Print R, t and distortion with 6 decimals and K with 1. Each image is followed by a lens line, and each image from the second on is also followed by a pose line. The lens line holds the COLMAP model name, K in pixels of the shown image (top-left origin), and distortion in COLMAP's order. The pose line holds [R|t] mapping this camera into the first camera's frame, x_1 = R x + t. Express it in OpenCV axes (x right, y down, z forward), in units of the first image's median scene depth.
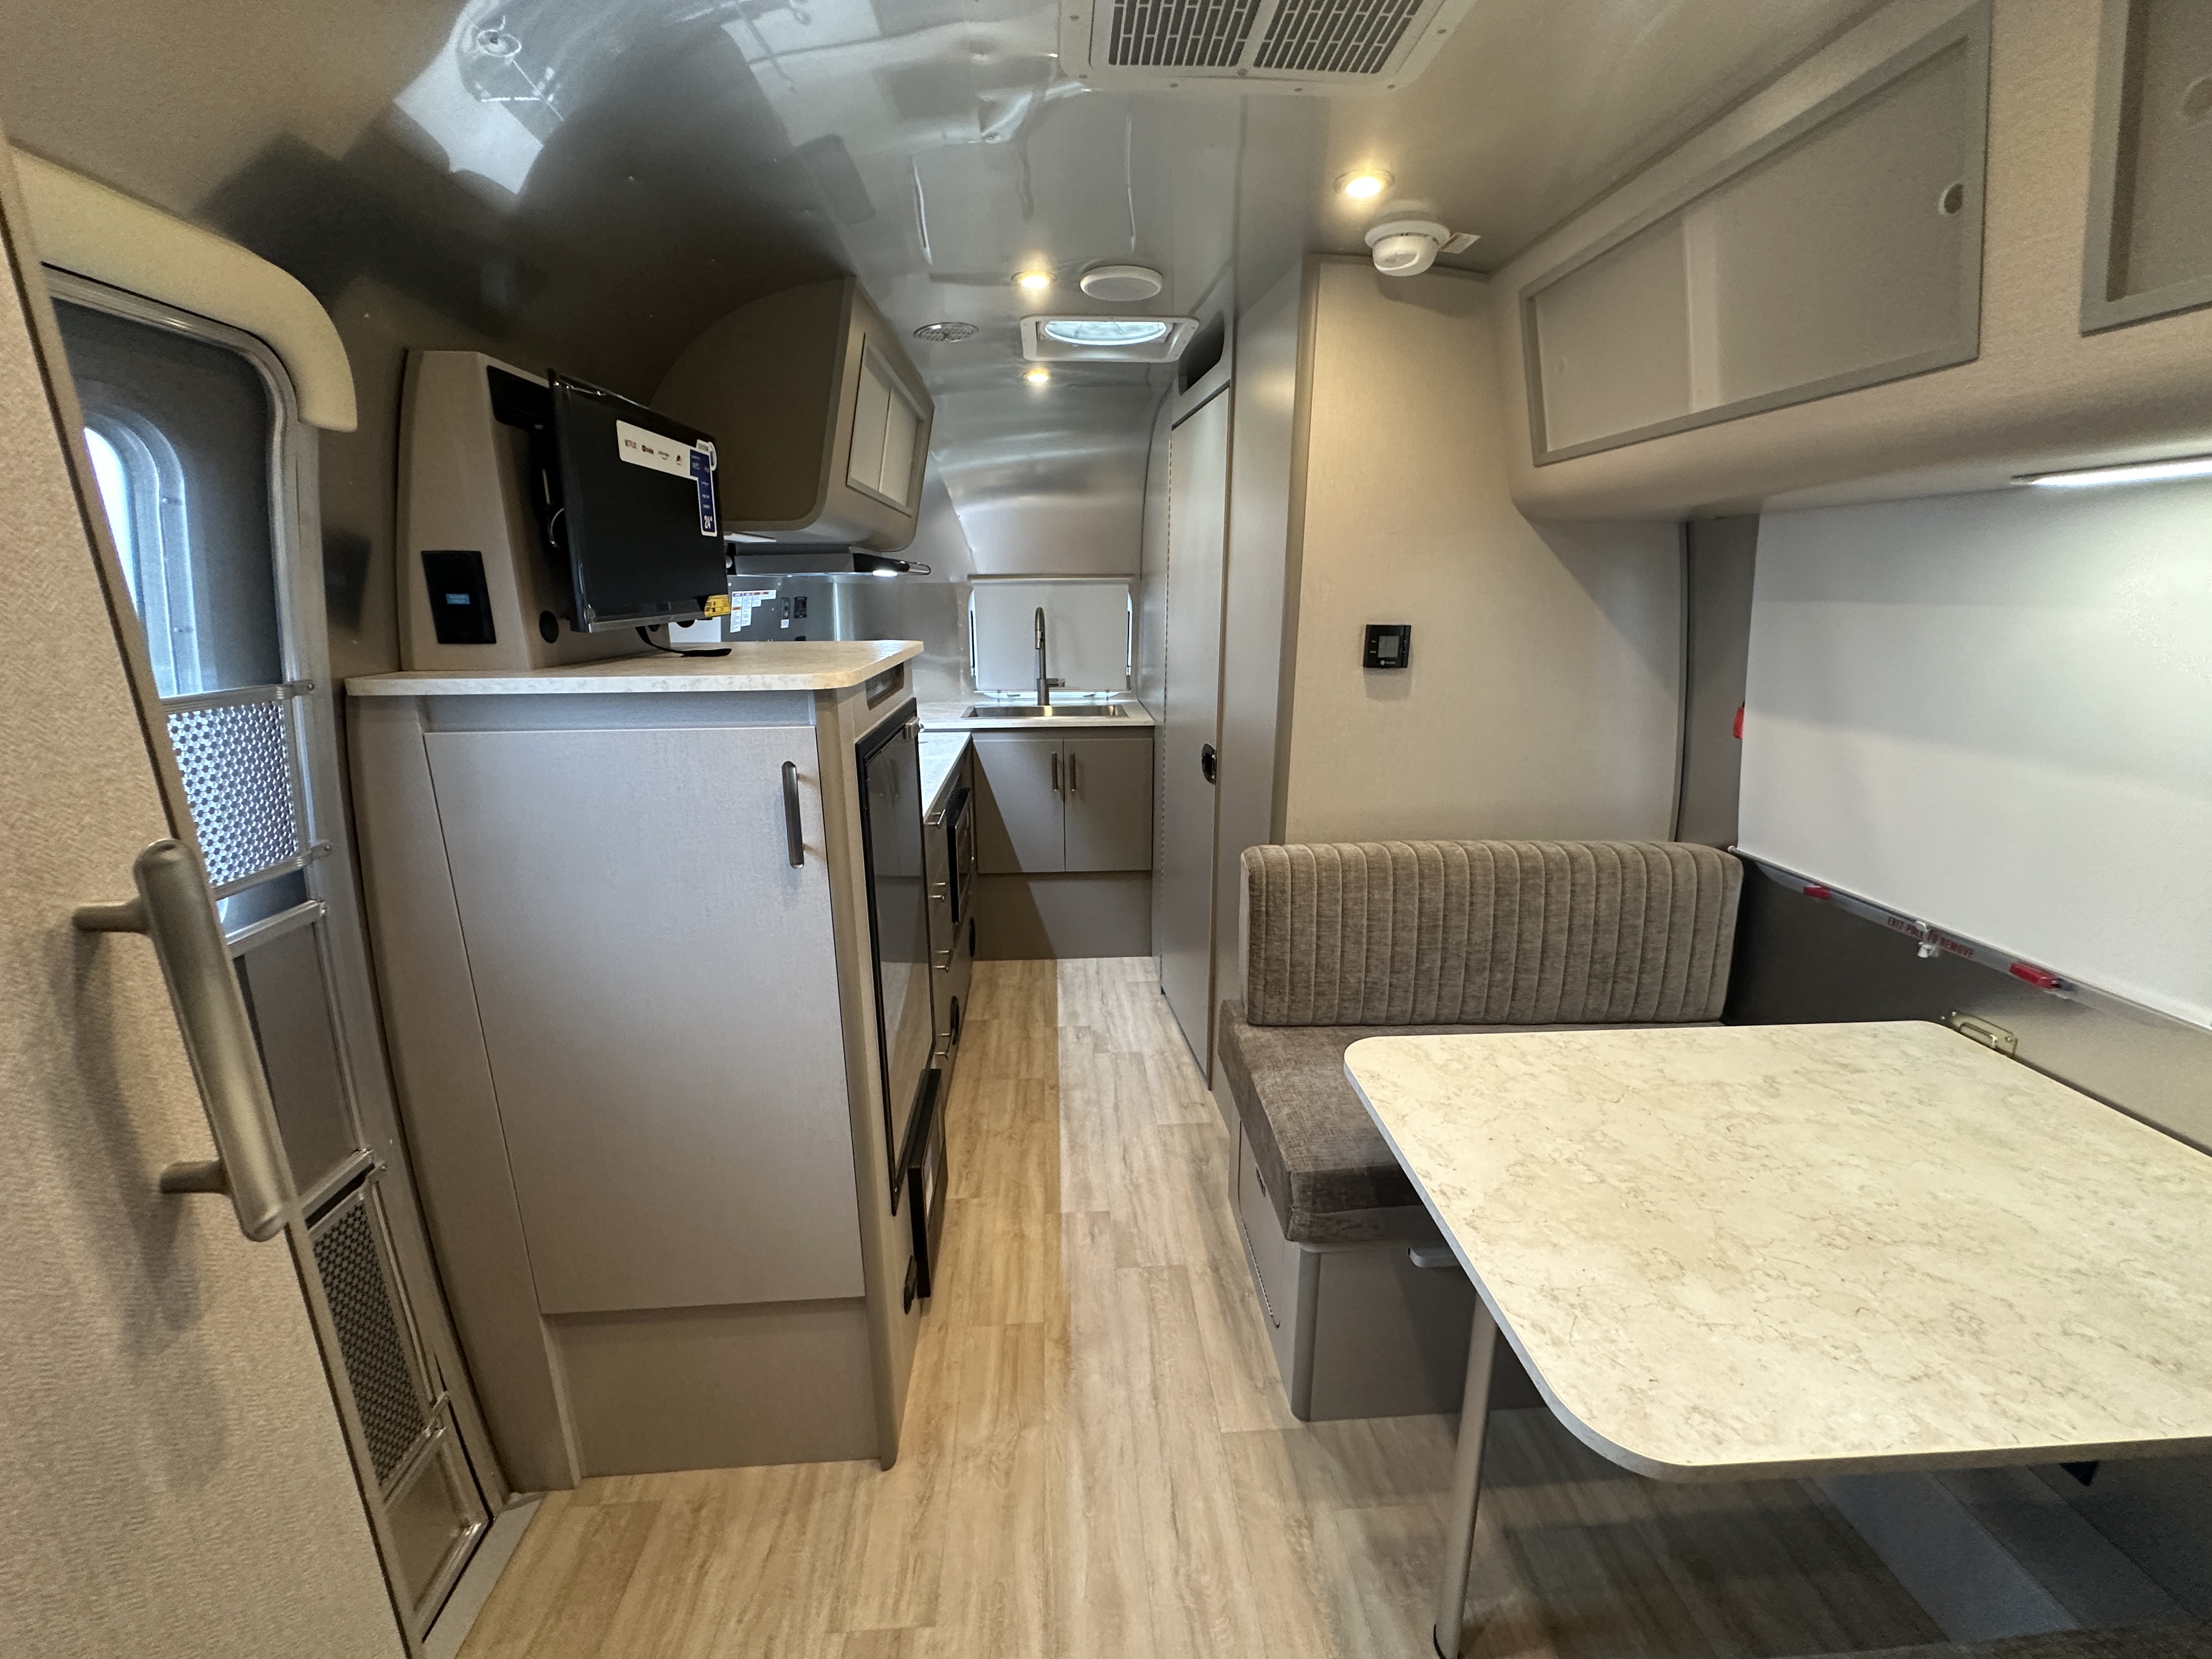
lens RADIAL K [[884.4, 0, 1101.7], [0, 884.4, 828.4], [0, 0, 1]] dist [-0.007042, 0.001491]
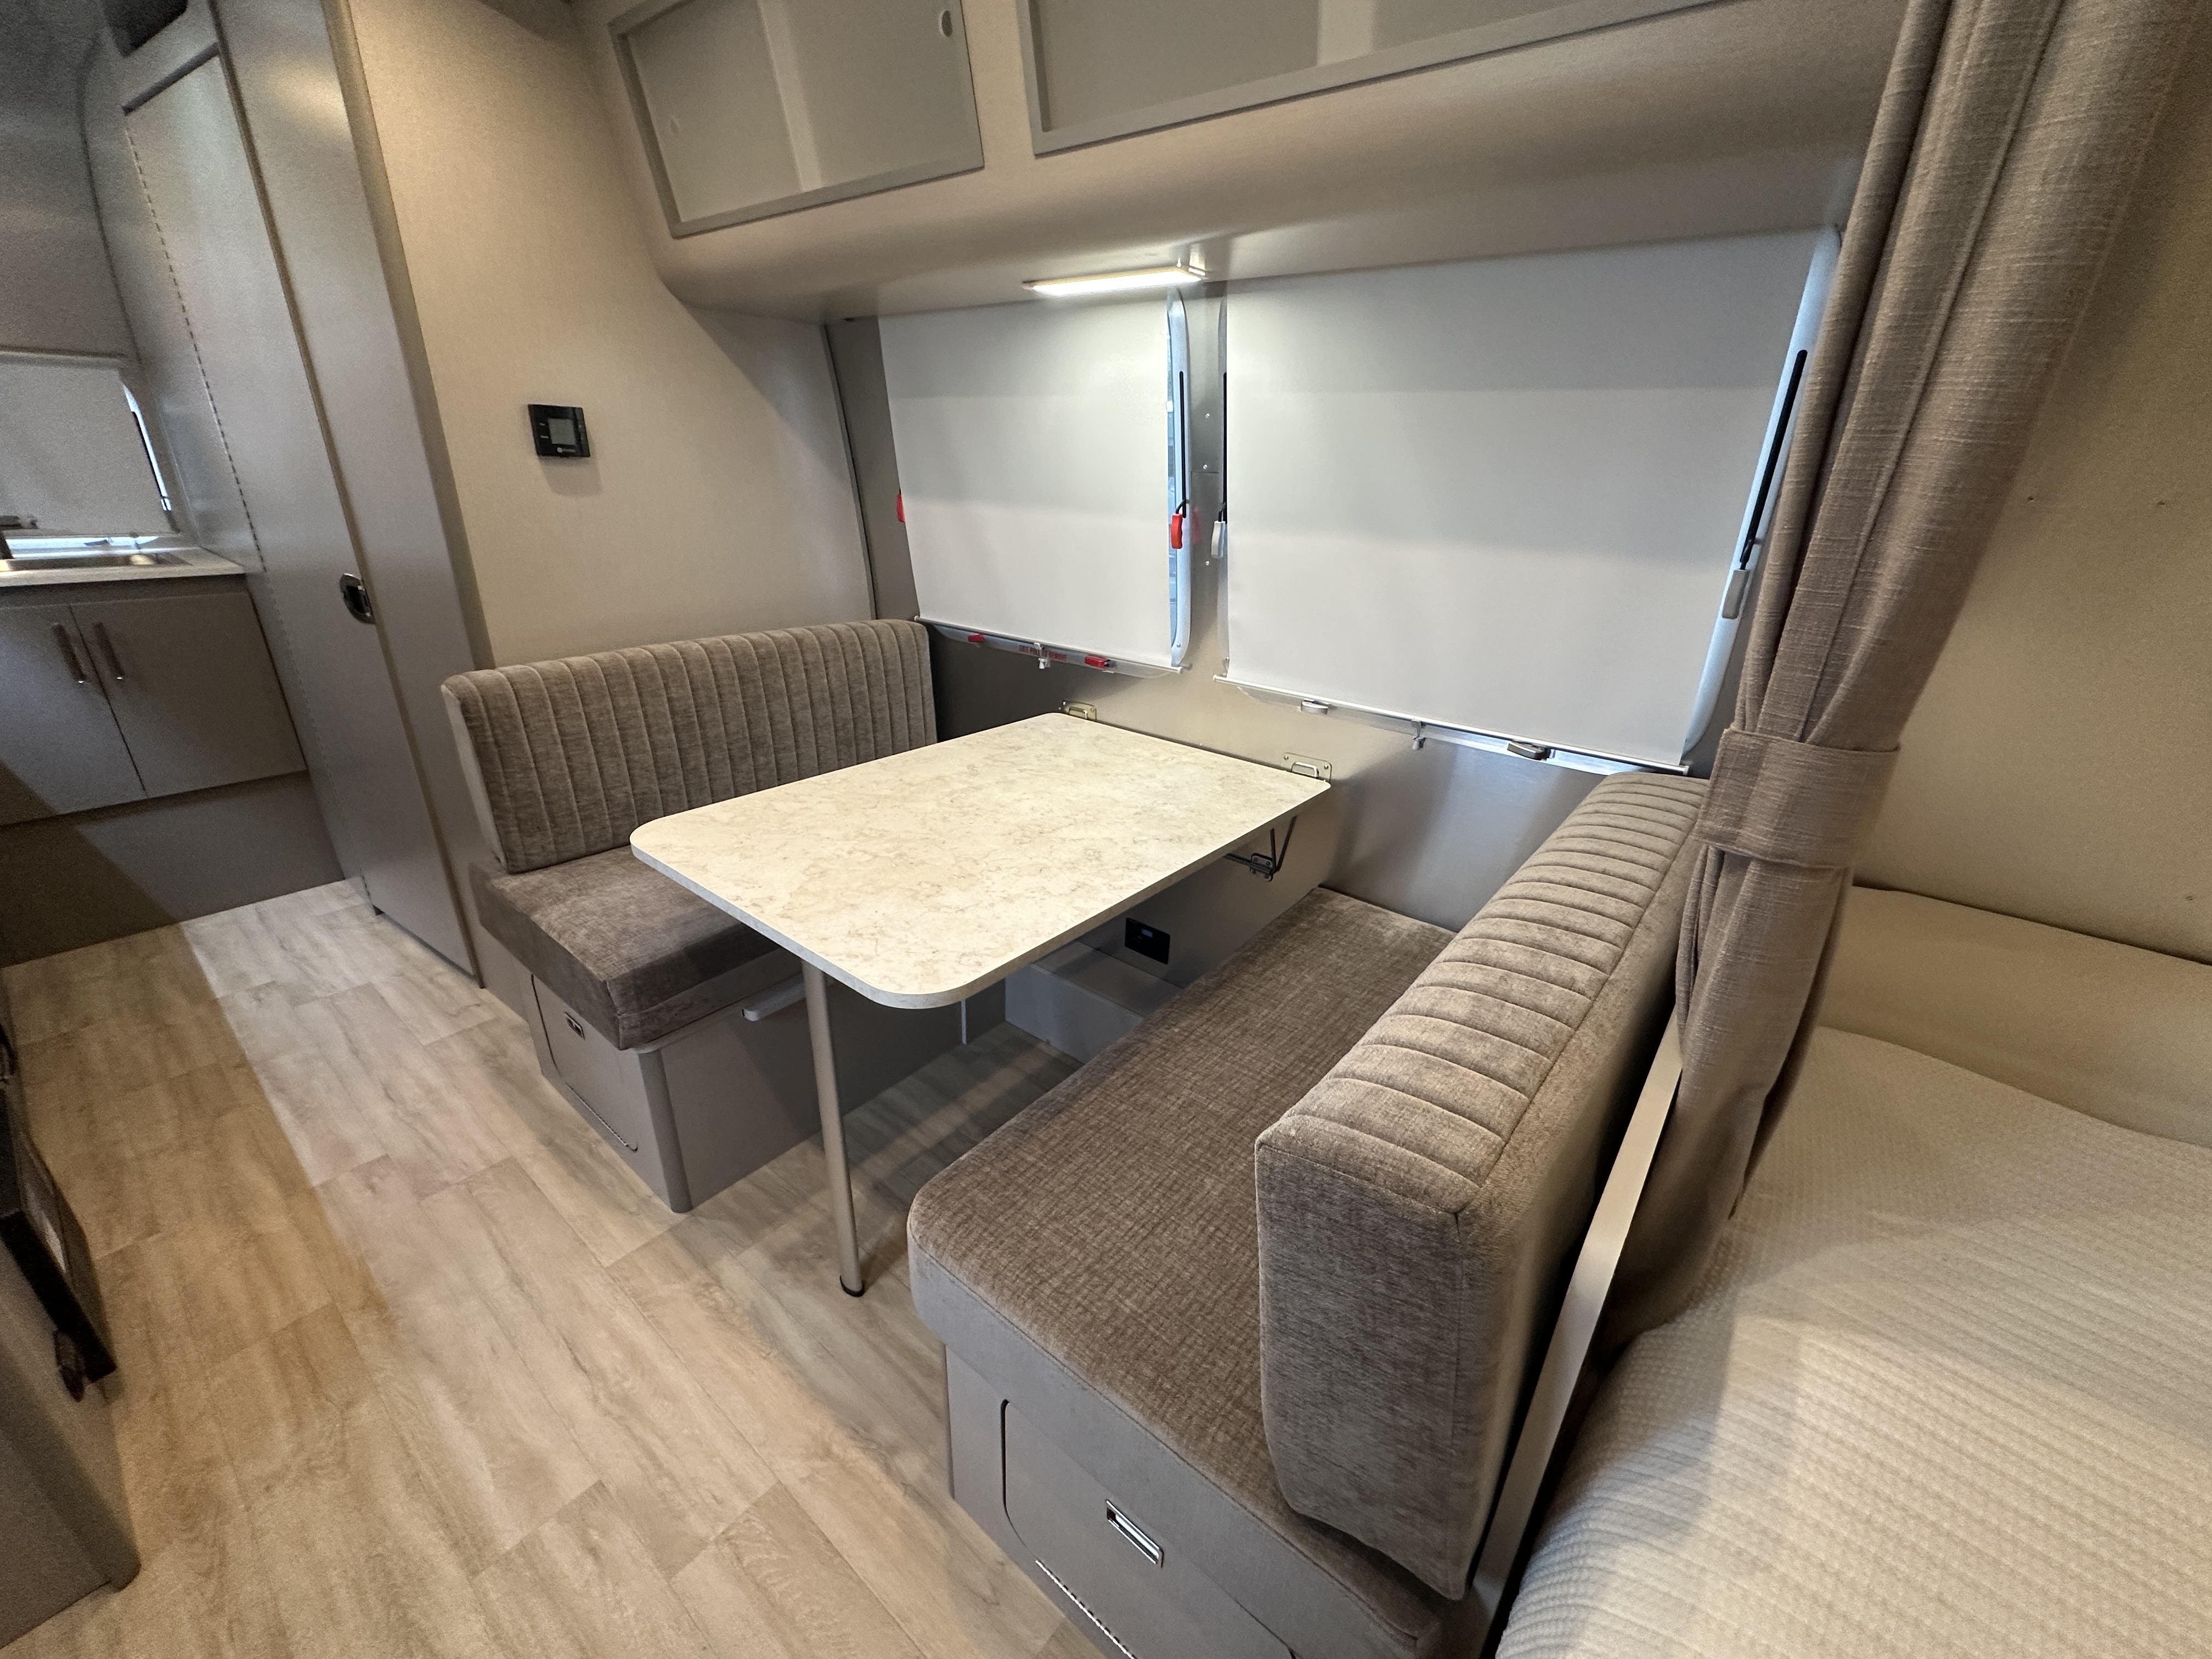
lens RADIAL K [[884.4, 0, 1101.7], [0, 884.4, 828.4], [0, 0, 1]] dist [-0.007042, 0.001491]
pose [[0.676044, -0.260410, 0.689312, -0.032804], [0.159043, 0.964988, 0.208574, 0.090605], [-0.719493, -0.031375, 0.693791, -0.044287]]
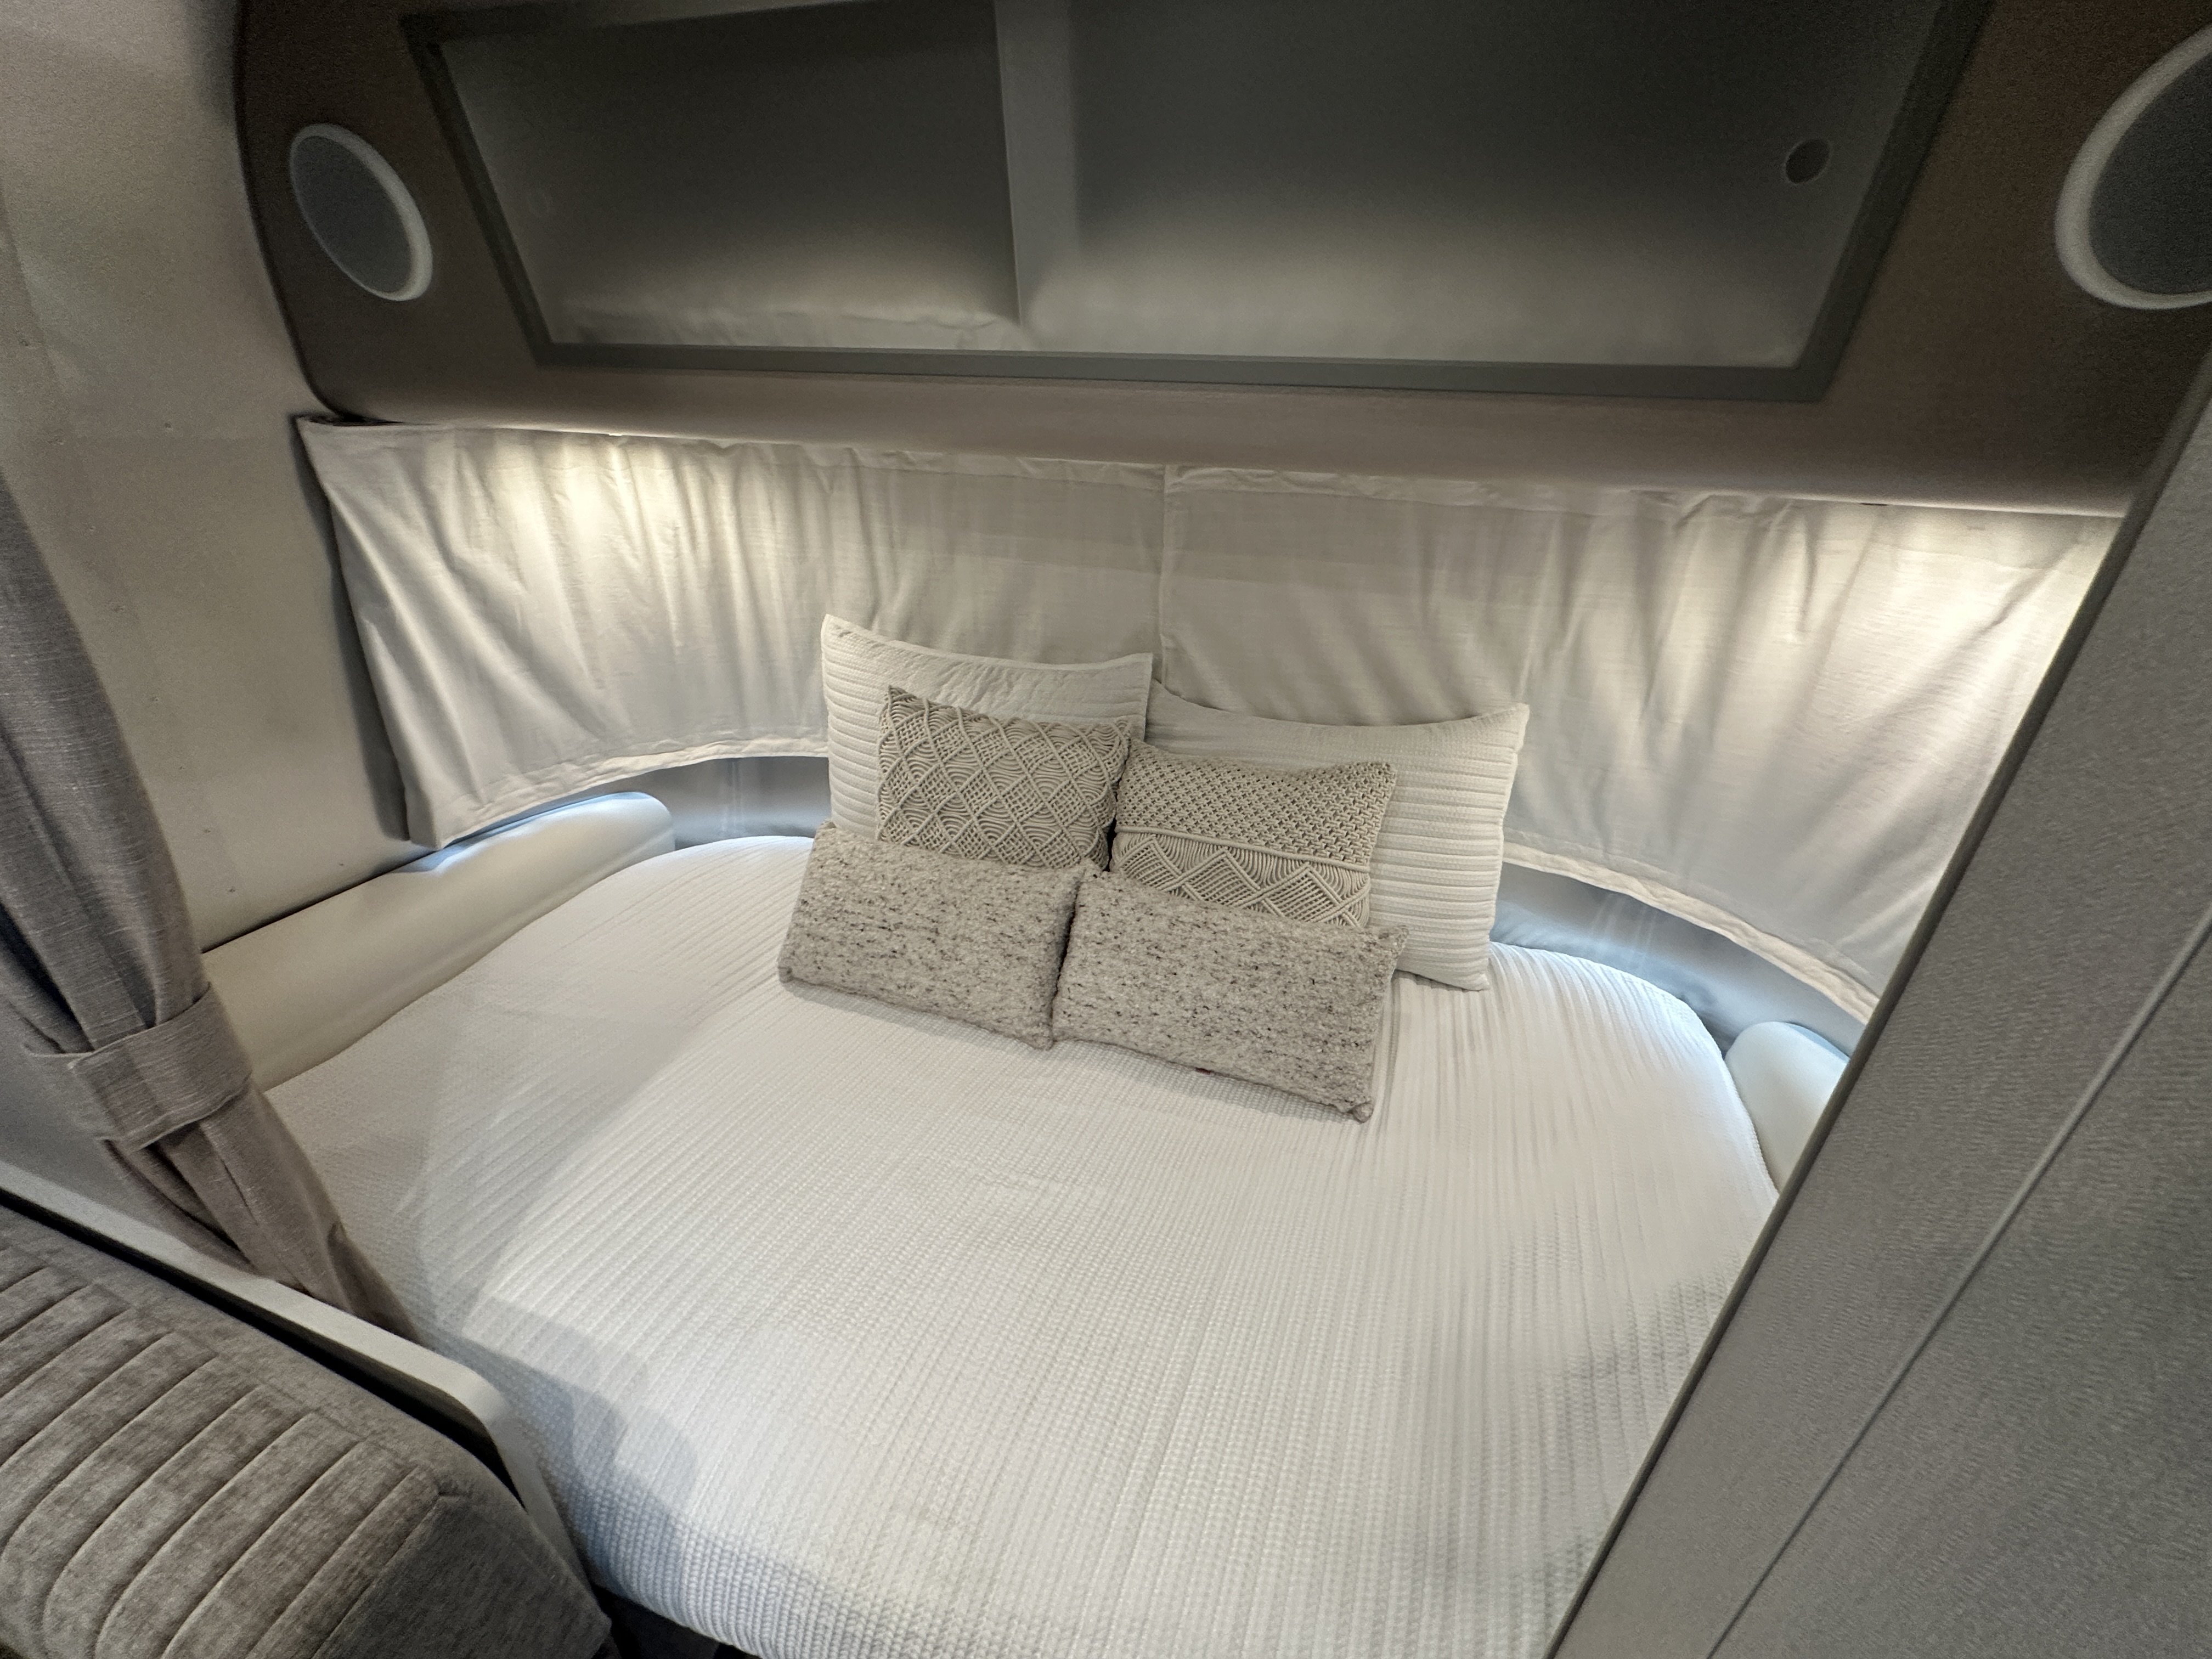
lens RADIAL K [[886.4, 0, 1092.0], [0, 886.4, 831.8], [0, 0, 1]] dist [0.000171, 0.000499]
pose [[-0.925063, -0.187643, 0.330225, -0.075794], [0.076016, 0.760381, 0.645014, -0.091812], [-0.372129, 0.621781, -0.689137, 0.053355]]
